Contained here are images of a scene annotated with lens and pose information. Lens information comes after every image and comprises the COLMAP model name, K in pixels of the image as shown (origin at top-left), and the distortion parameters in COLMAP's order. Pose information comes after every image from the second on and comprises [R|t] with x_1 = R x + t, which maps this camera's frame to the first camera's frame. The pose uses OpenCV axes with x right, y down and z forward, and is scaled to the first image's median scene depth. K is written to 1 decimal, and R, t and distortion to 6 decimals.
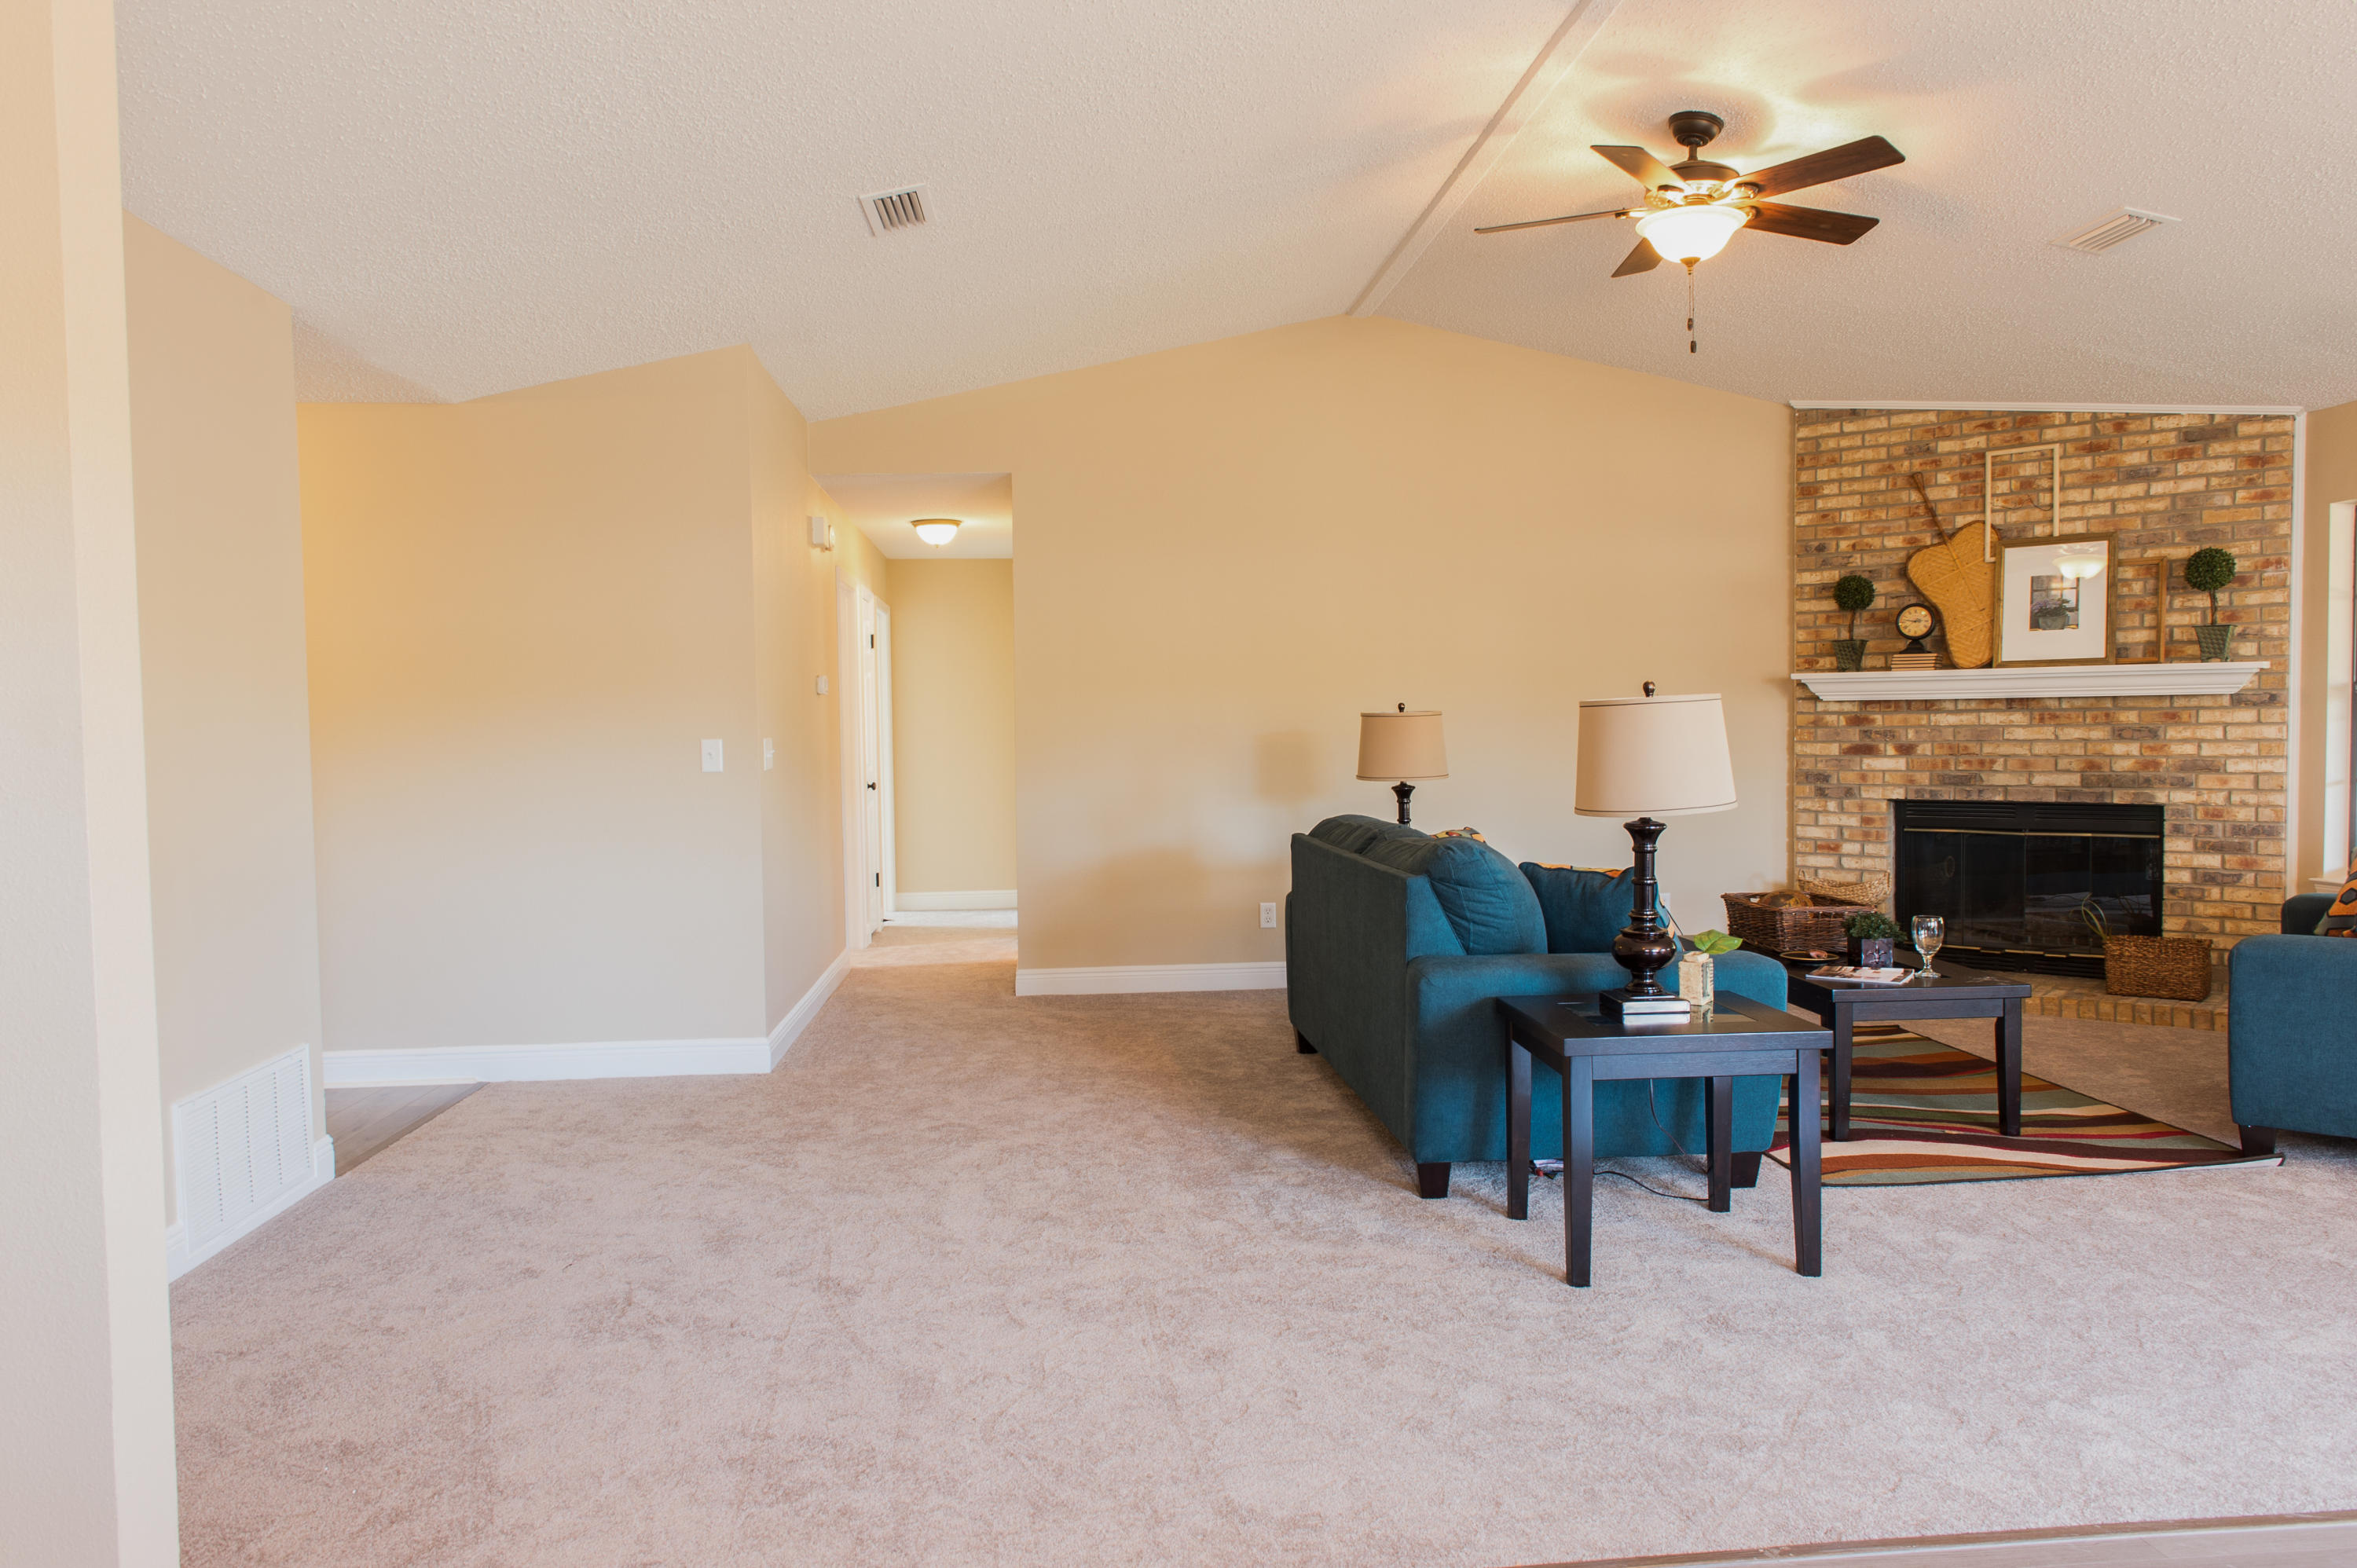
lens RADIAL K [[1574.1, 0, 1182.4], [0, 1574.1, 793.2], [0, 0, 1]] dist [0.000794, -0.001525]
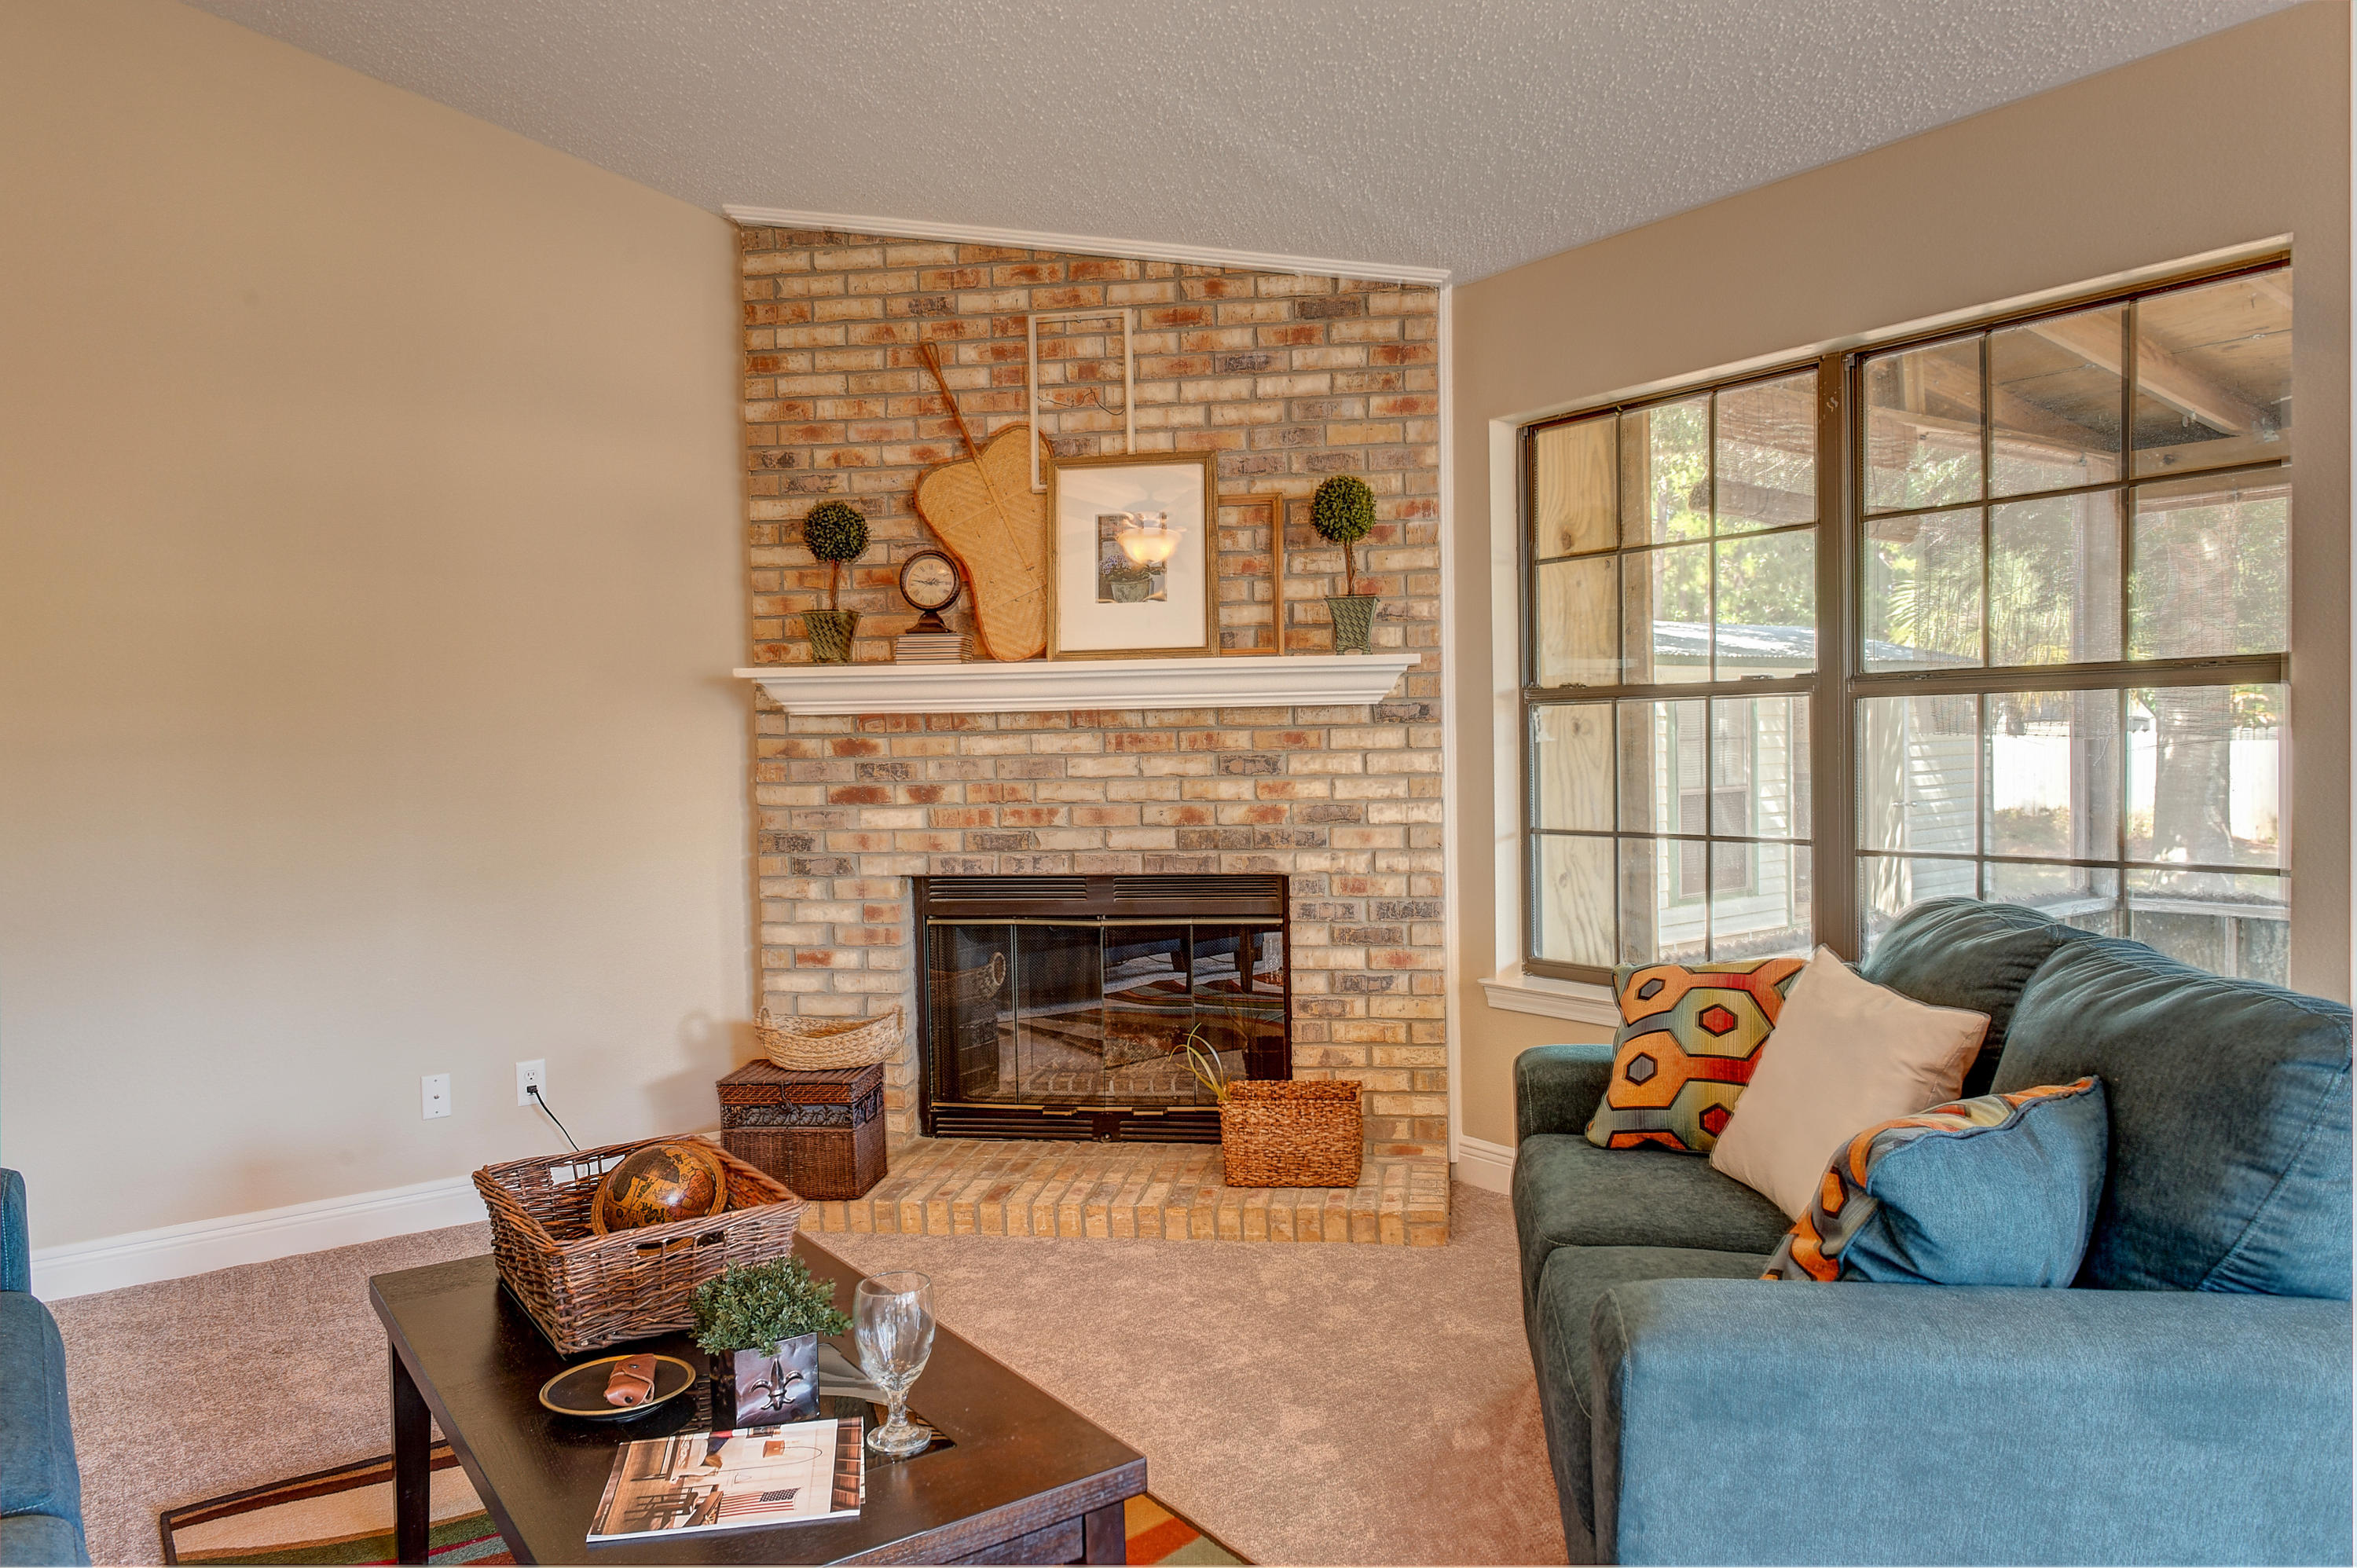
lens RADIAL K [[1574.1, 0, 1182.4], [0, 1574.1, 793.2], [0, 0, 1]] dist [0.000794, -0.001525]
pose [[0.851625, -0.021689, 0.523703, 0.236061], [0.029875, 0.999528, -0.007186, -0.022054], [-0.523300, 0.021765, 0.851871, 0.448950]]
